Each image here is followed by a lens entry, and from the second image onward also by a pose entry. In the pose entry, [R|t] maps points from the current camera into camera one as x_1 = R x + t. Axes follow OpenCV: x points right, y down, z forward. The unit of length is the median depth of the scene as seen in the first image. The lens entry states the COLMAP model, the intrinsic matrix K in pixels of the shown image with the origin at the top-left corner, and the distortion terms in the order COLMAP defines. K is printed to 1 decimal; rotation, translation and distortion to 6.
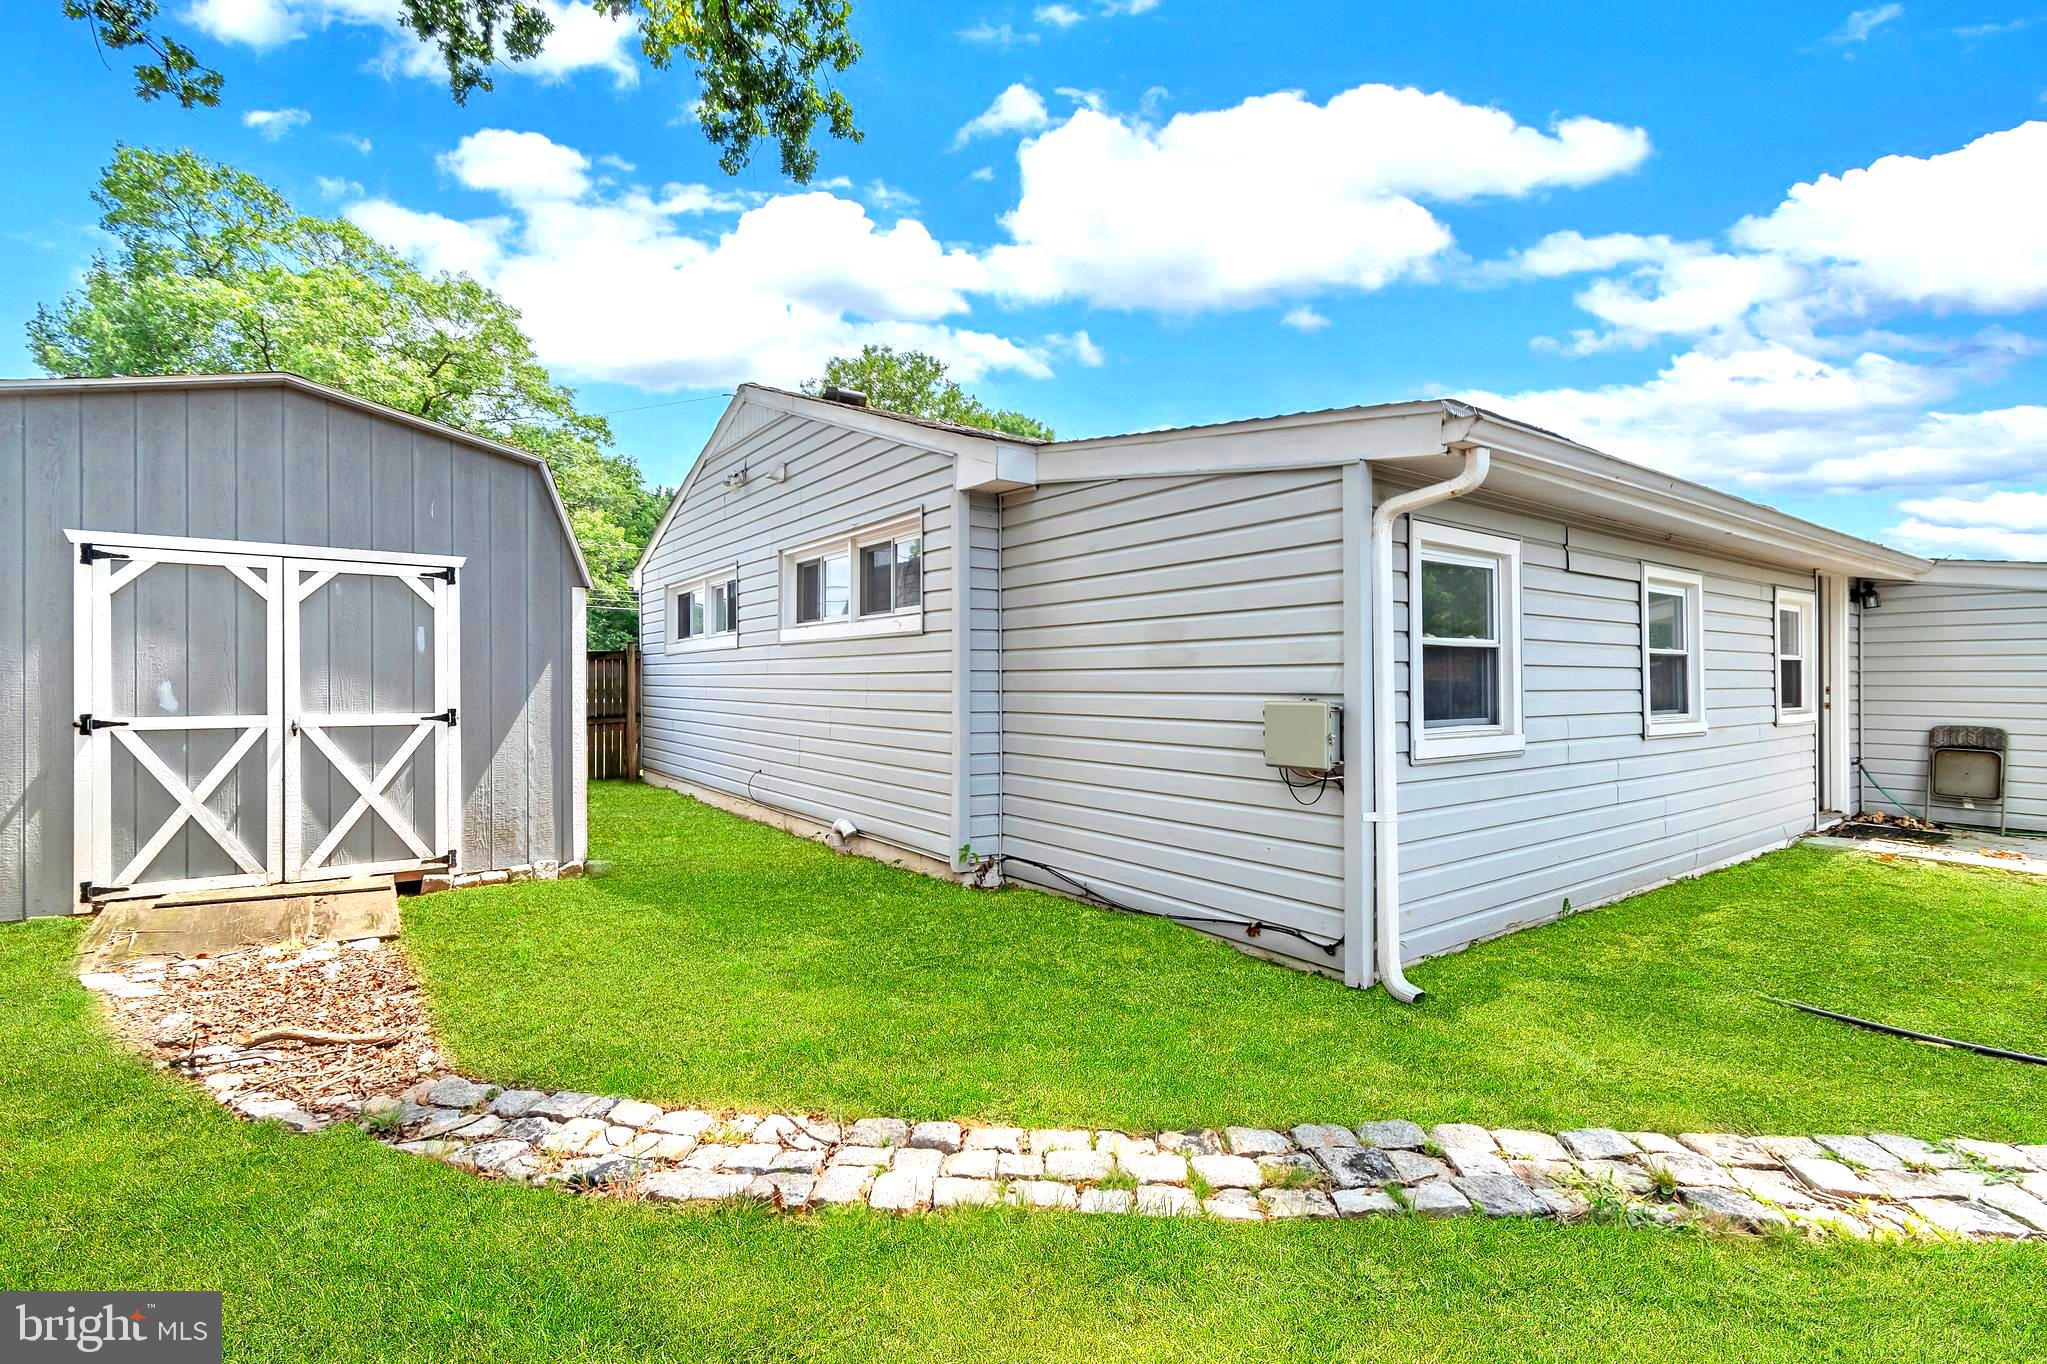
lens RADIAL K [[917.0, 0, 1024.0], [0, 917.0, 684.3], [0, 0, 1]] dist [-0.000598, 0.001518]
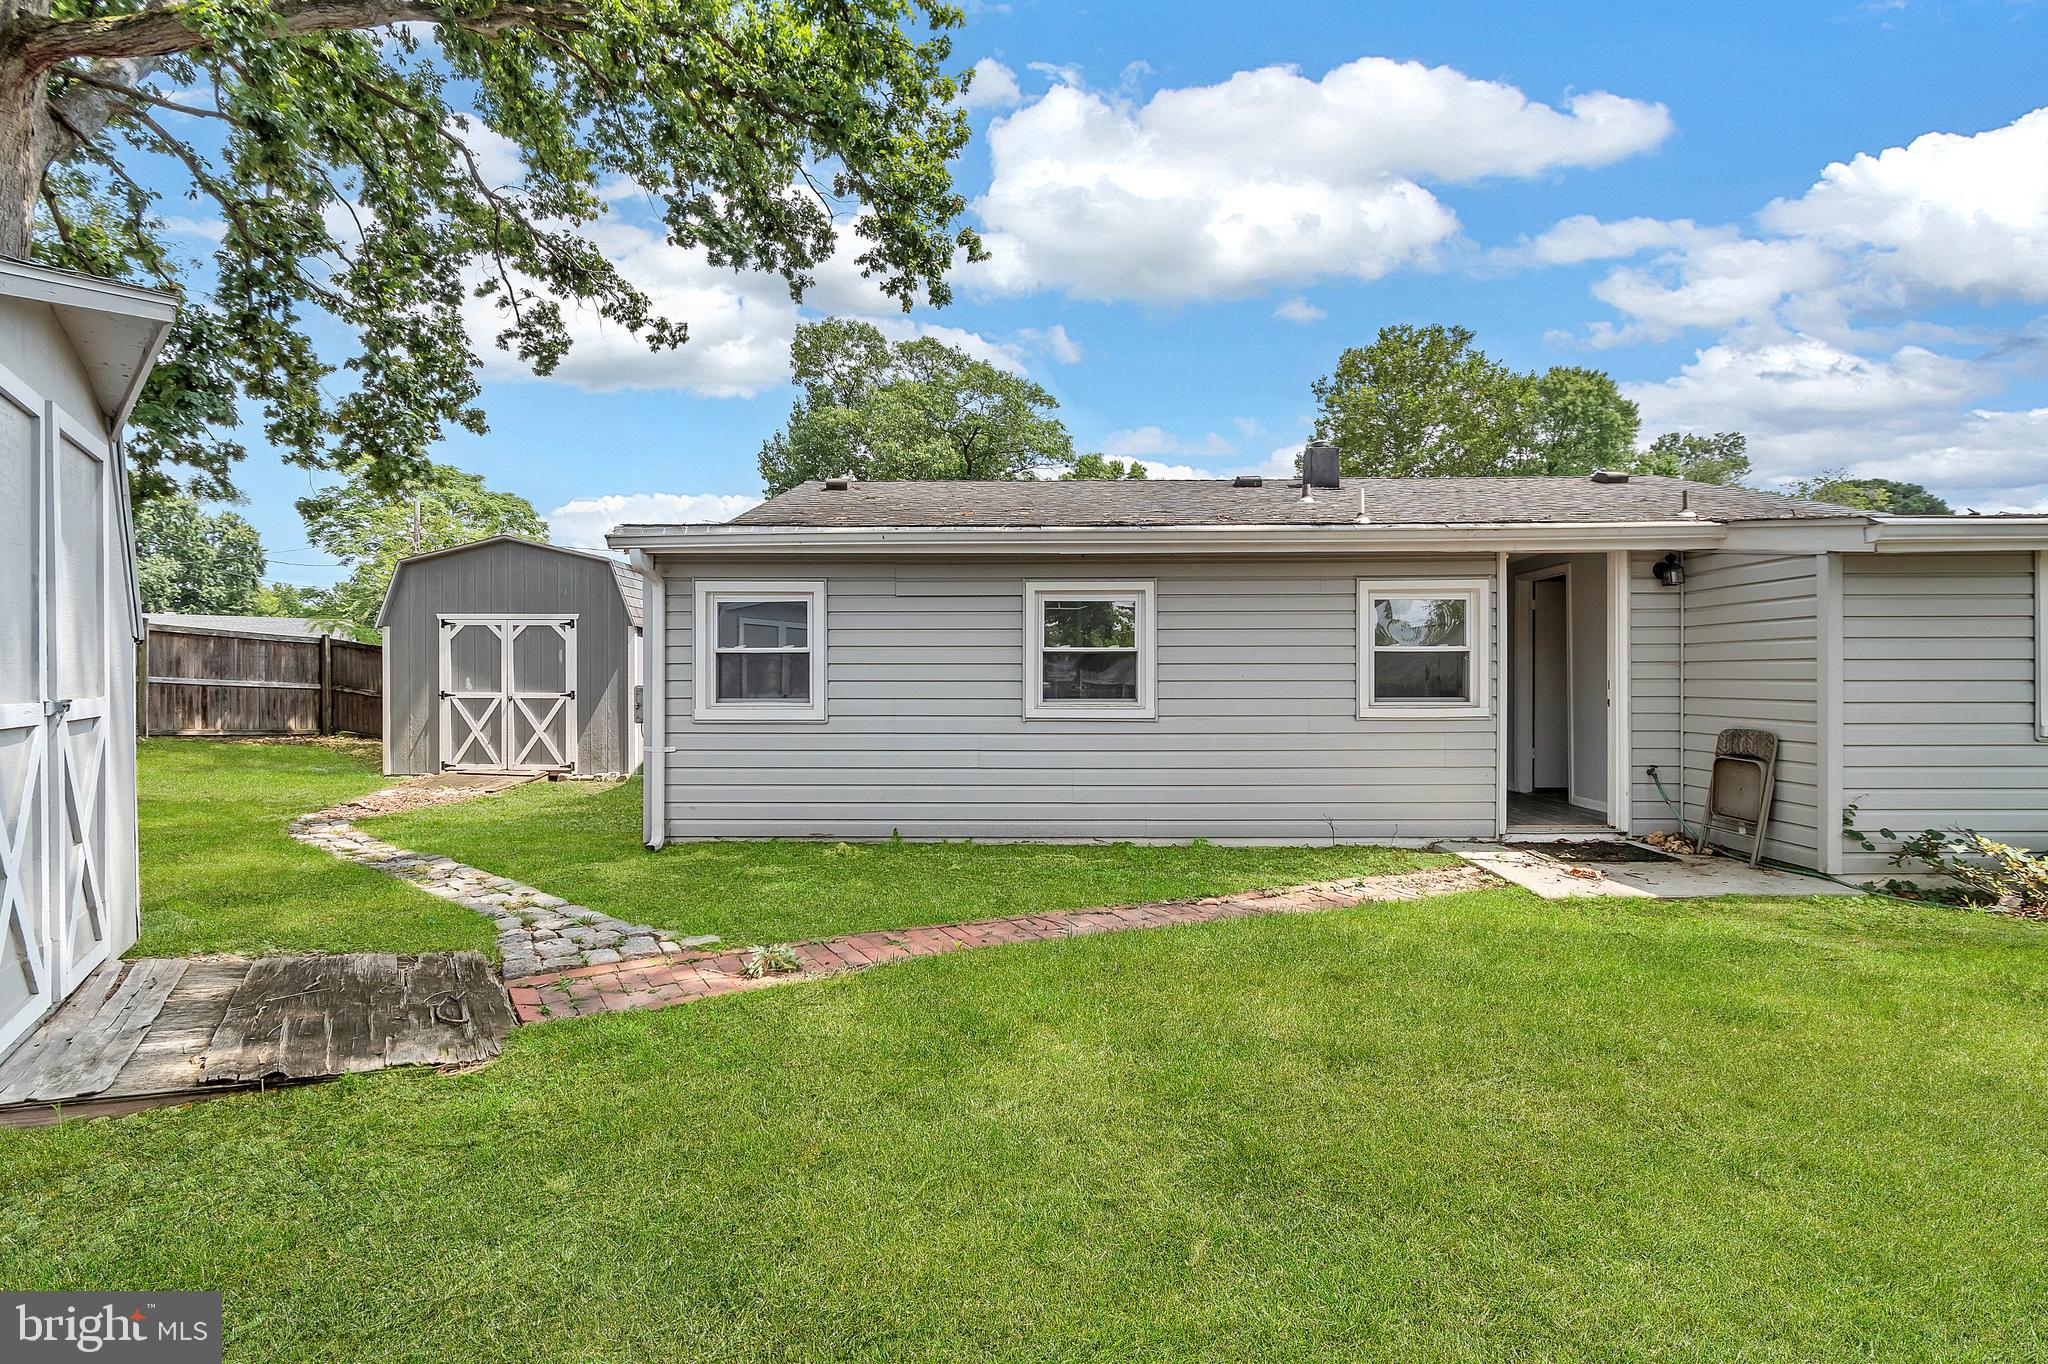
lens RADIAL K [[917.5, 0, 1010.0], [0, 917.5, 677.8], [0, 0, 1]] dist [-0.000598, 0.001518]
pose [[0.802450, -0.001890, -0.596717, 1.380376], [-0.001382, 0.999986, -0.005025, 0.007828], [0.596718, 0.004857, 0.802436, -0.030425]]
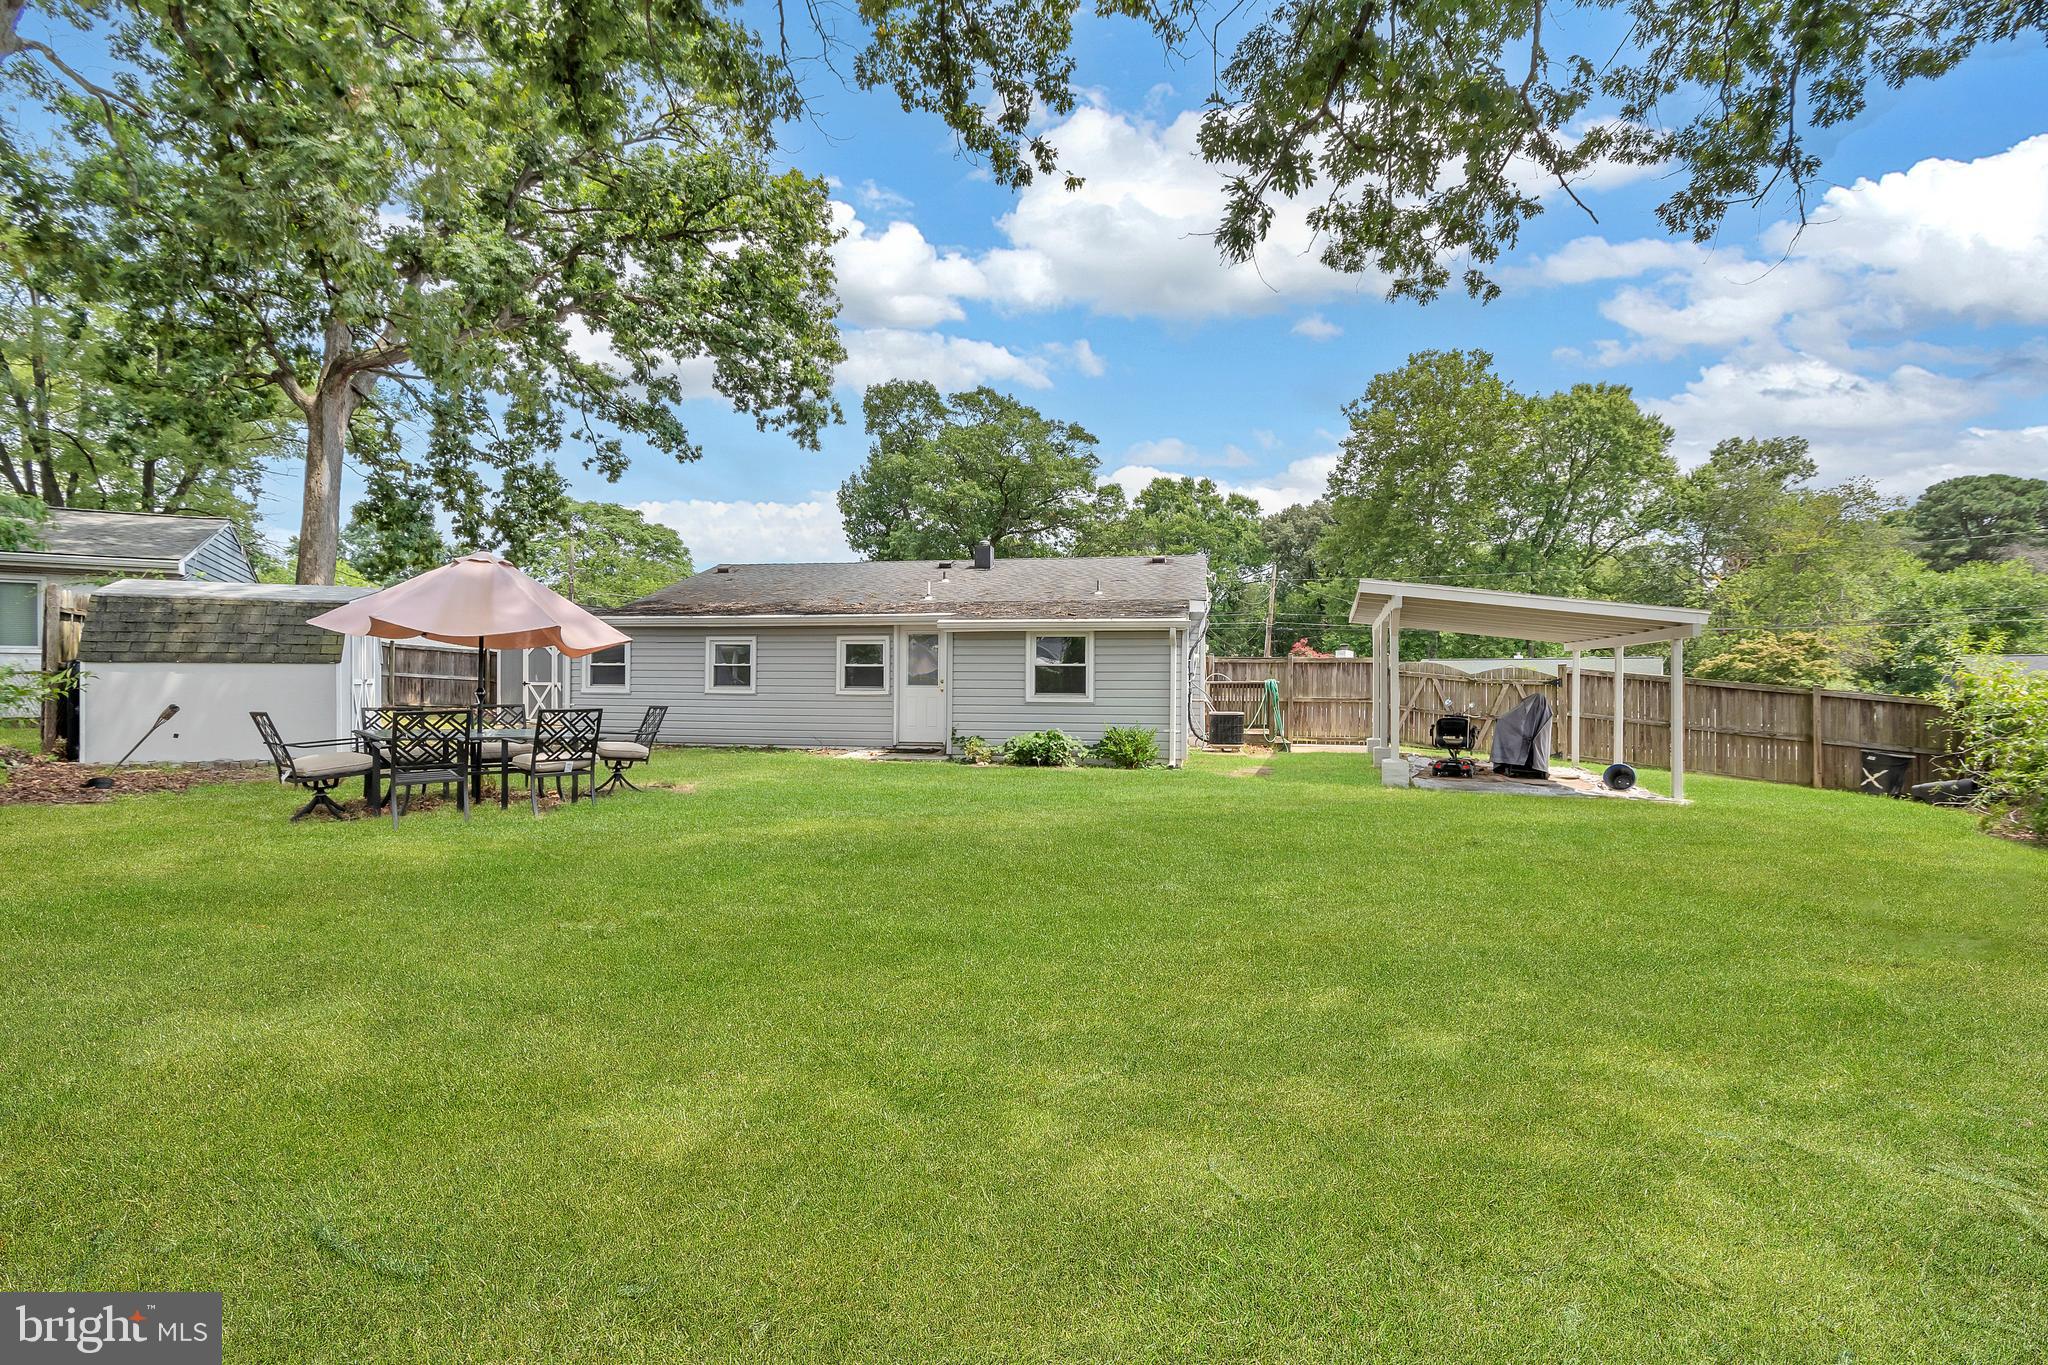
lens RADIAL K [[917.5, 0, 1018.2], [0, 917.5, 675.2], [0, 0, 1]] dist [-0.000598, 0.001518]
pose [[0.688085, 0.008942, -0.725575, 3.691178], [-0.016619, 0.999856, -0.003438, -0.007125], [0.725440, 0.014424, 0.688135, -0.339881]]
